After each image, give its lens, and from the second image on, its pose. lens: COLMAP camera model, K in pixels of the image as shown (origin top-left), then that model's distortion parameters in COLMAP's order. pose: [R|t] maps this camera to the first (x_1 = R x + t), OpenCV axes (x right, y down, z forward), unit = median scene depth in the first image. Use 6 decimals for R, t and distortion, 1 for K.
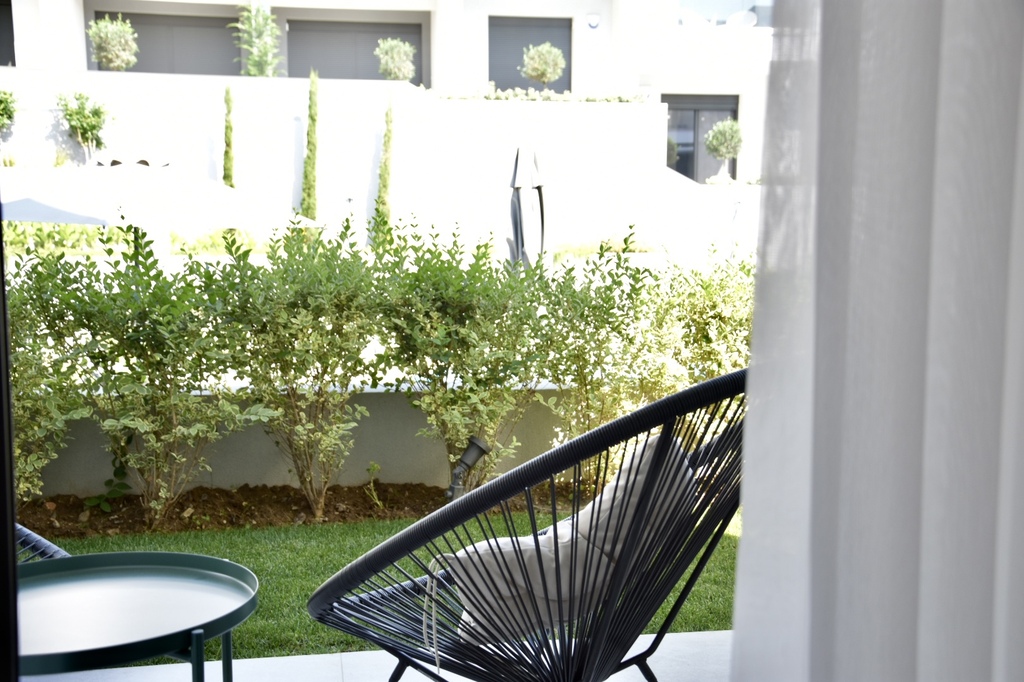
lens RADIAL K [[1315.4, 0, 512.0], [0, 1315.4, 341.0], [0, 0, 1]] dist [0.001097, 0.000085]
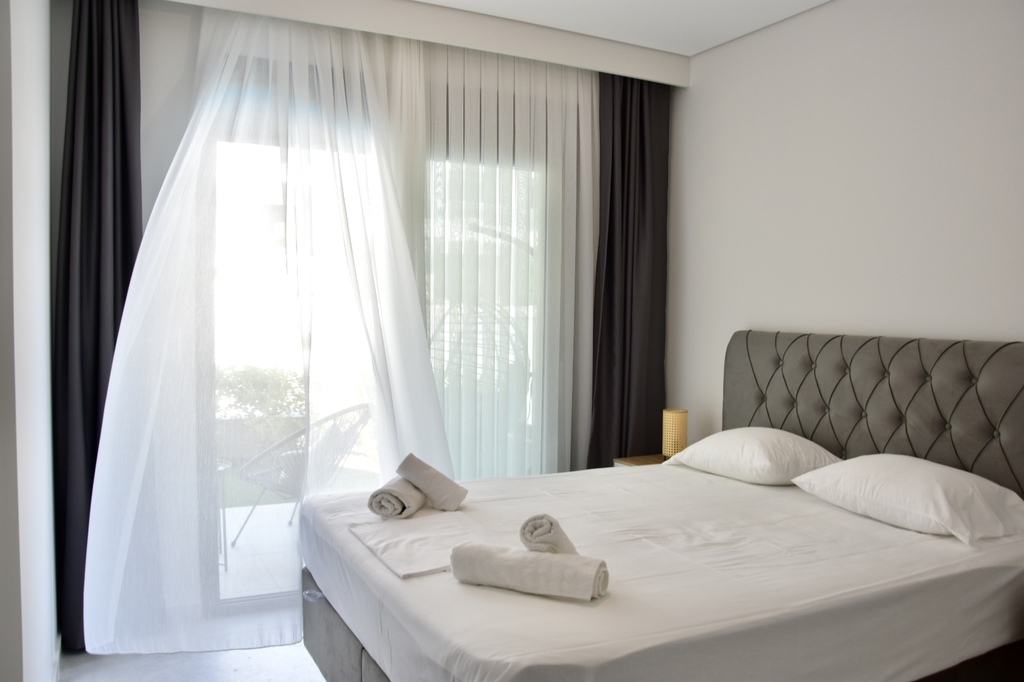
lens RADIAL K [[805.0, 0, 514.4], [0, 805.0, 347.2], [0, 0, 1]] dist [-0.147759, 0.120010]
pose [[0.953264, -0.001192, 0.302137, -0.036895], [0.017798, 0.998477, -0.052217, -0.008473], [-0.301614, 0.055154, 0.951833, -0.561334]]
